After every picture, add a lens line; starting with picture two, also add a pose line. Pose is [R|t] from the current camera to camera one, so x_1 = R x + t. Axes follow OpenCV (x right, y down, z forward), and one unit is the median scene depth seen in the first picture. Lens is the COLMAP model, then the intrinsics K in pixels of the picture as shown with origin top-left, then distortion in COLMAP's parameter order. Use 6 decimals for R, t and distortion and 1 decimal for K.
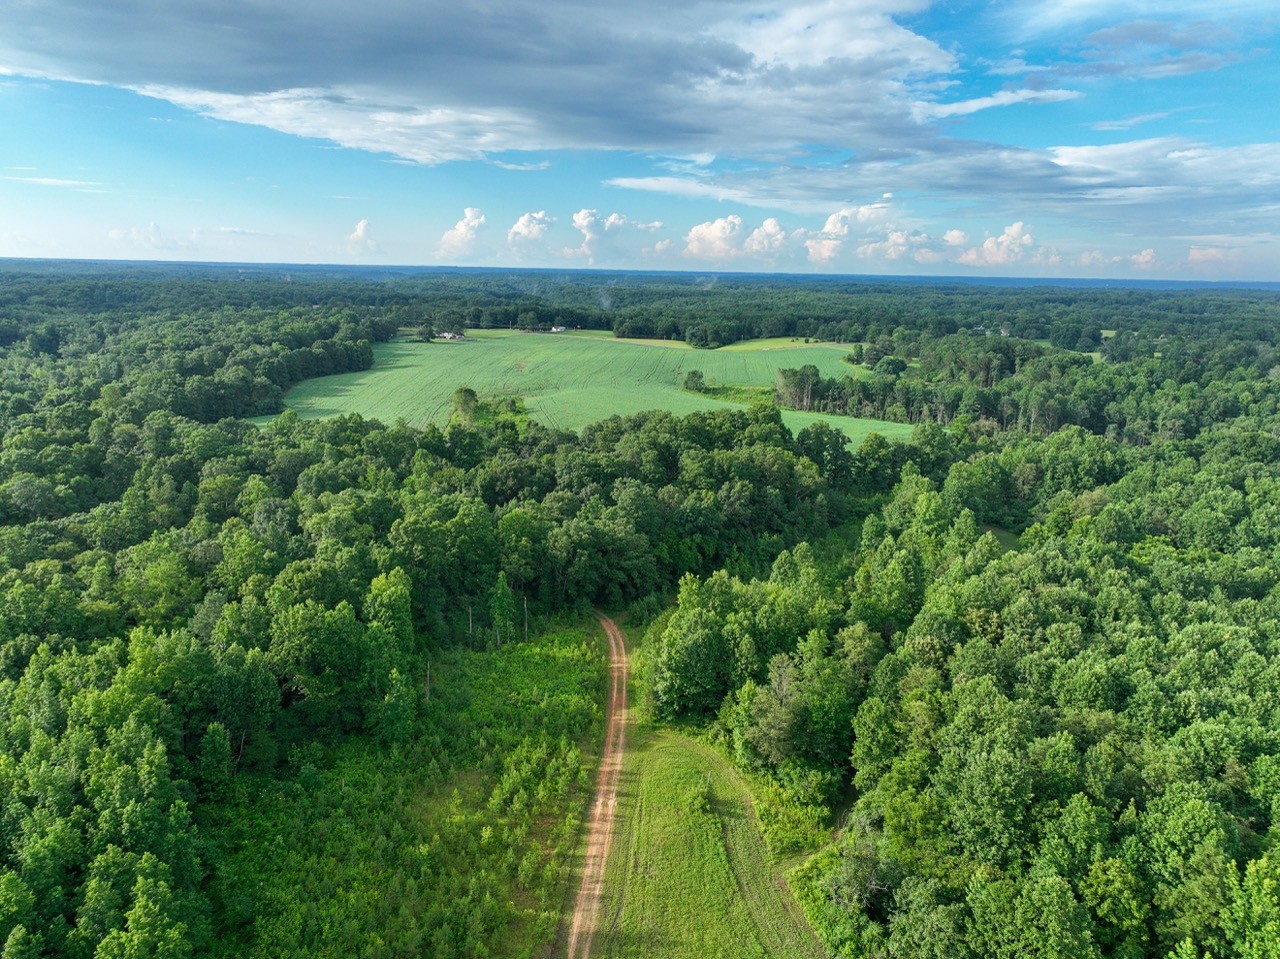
lens RADIAL K [[924.6, 0, 641.3], [0, 924.6, 479.3], [0, 0, 1]] dist [0.058300, 0.000801]
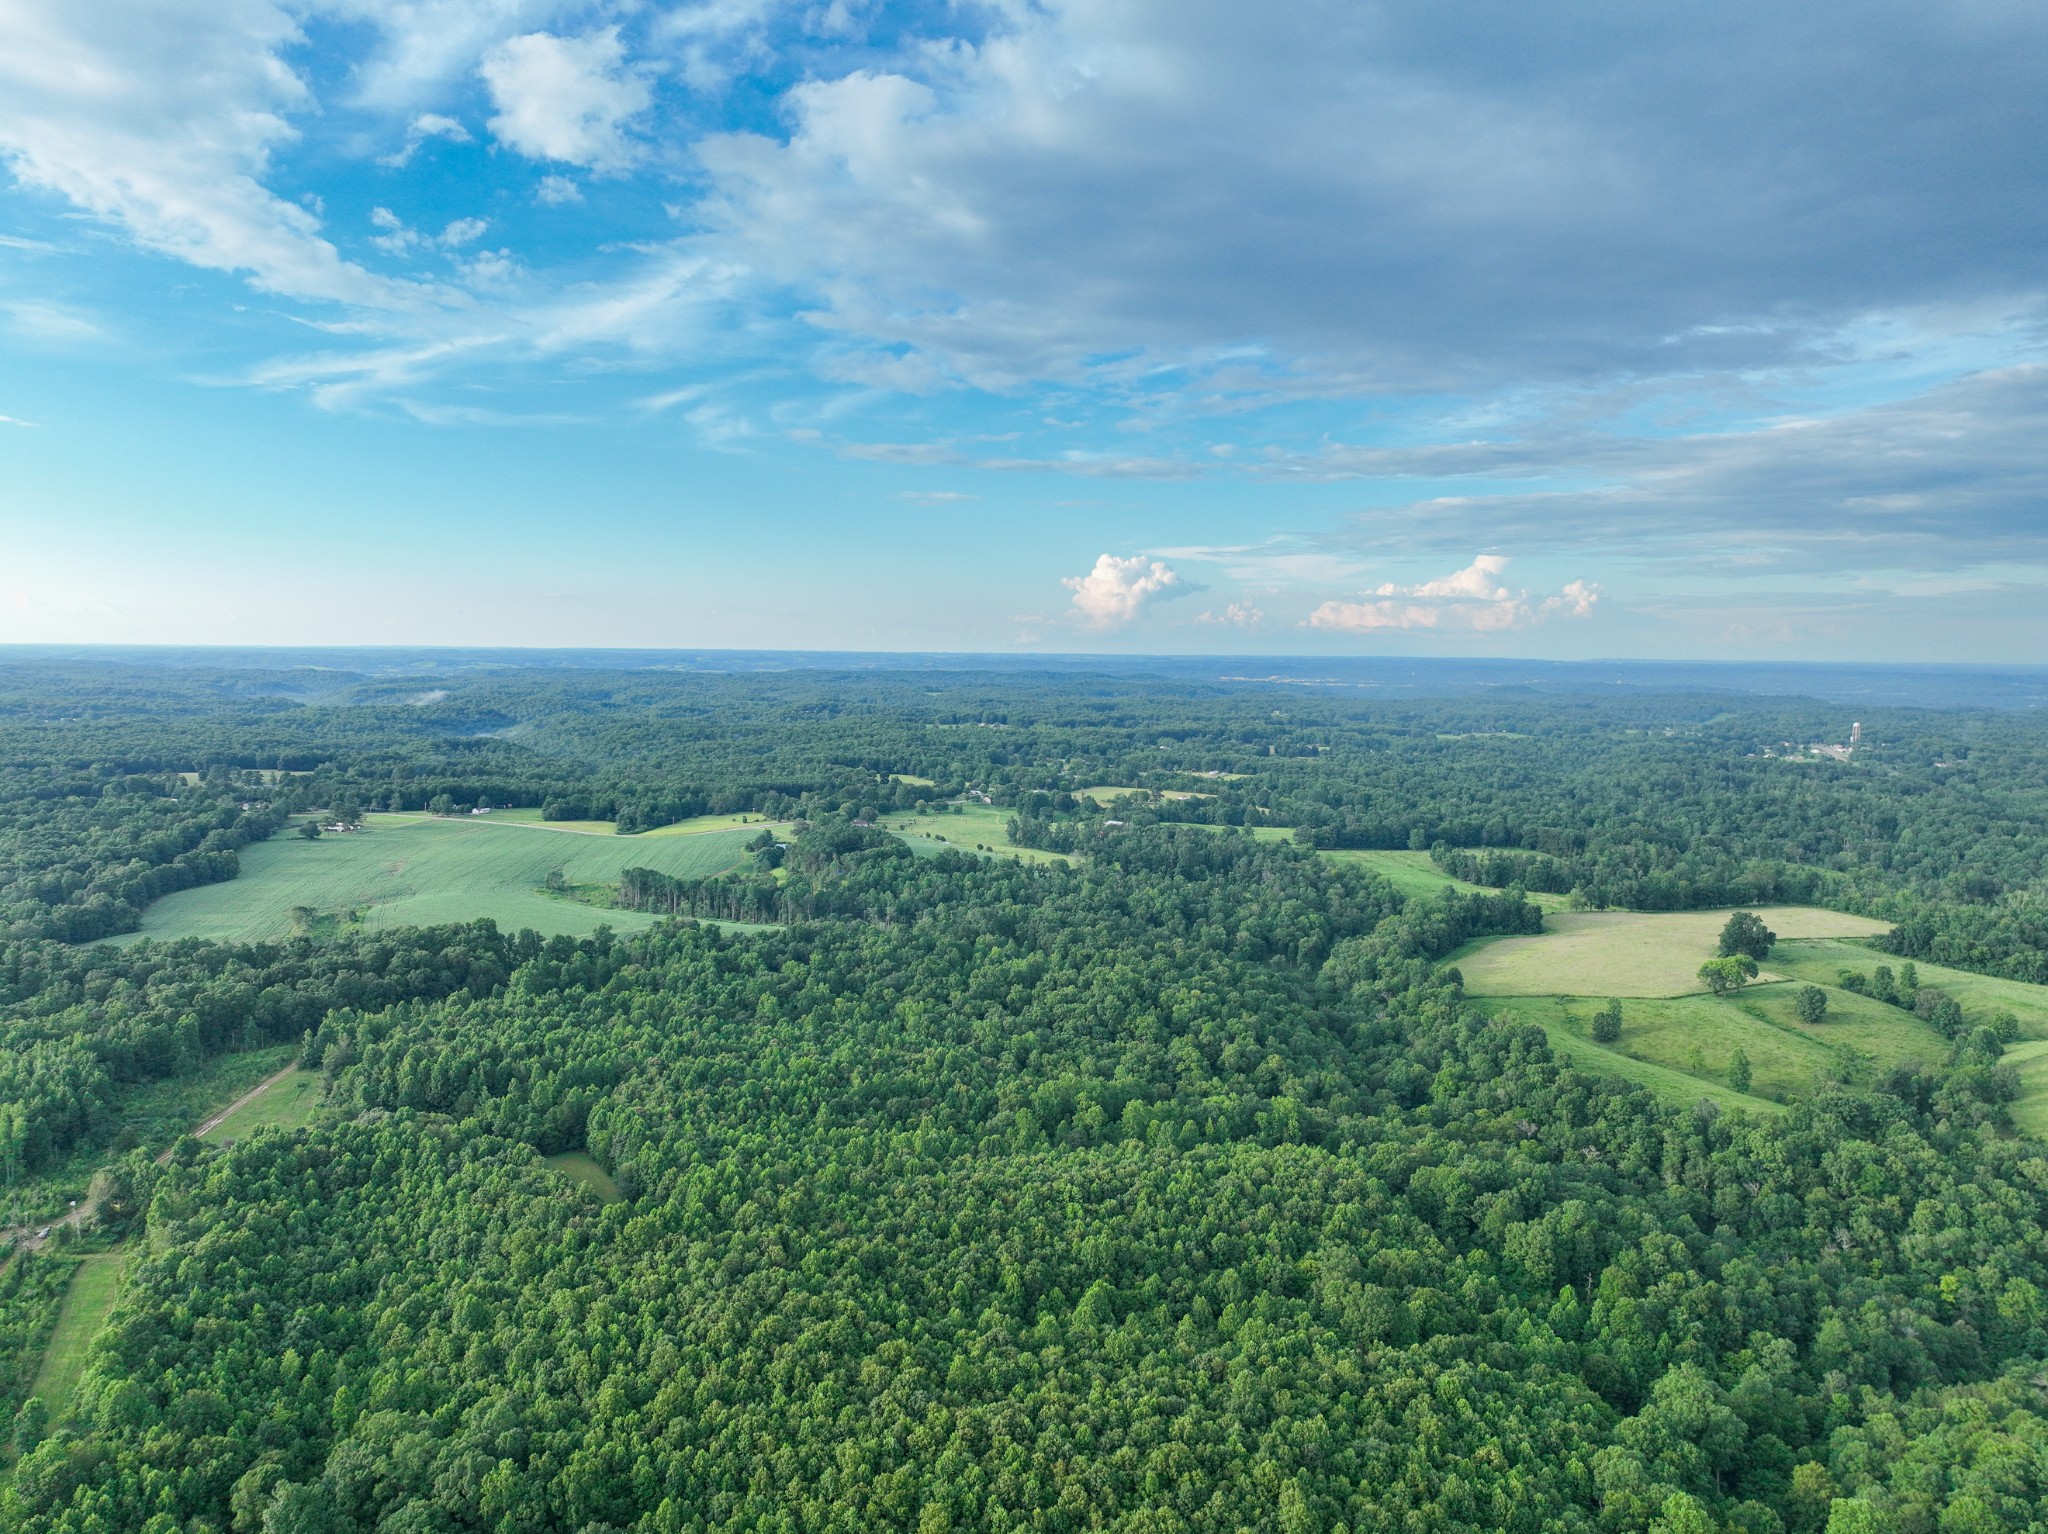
lens RADIAL K [[1479.4, 0, 1026.1], [0, 1479.4, 766.7], [0, 0, 1]] dist [0.058300, 0.000801]
pose [[0.986062, -0.021390, 0.164997, 0.500684], [0.044011, 0.989910, -0.134687, 0.037185], [-0.160452, 0.140071, 0.977054, -1.311920]]
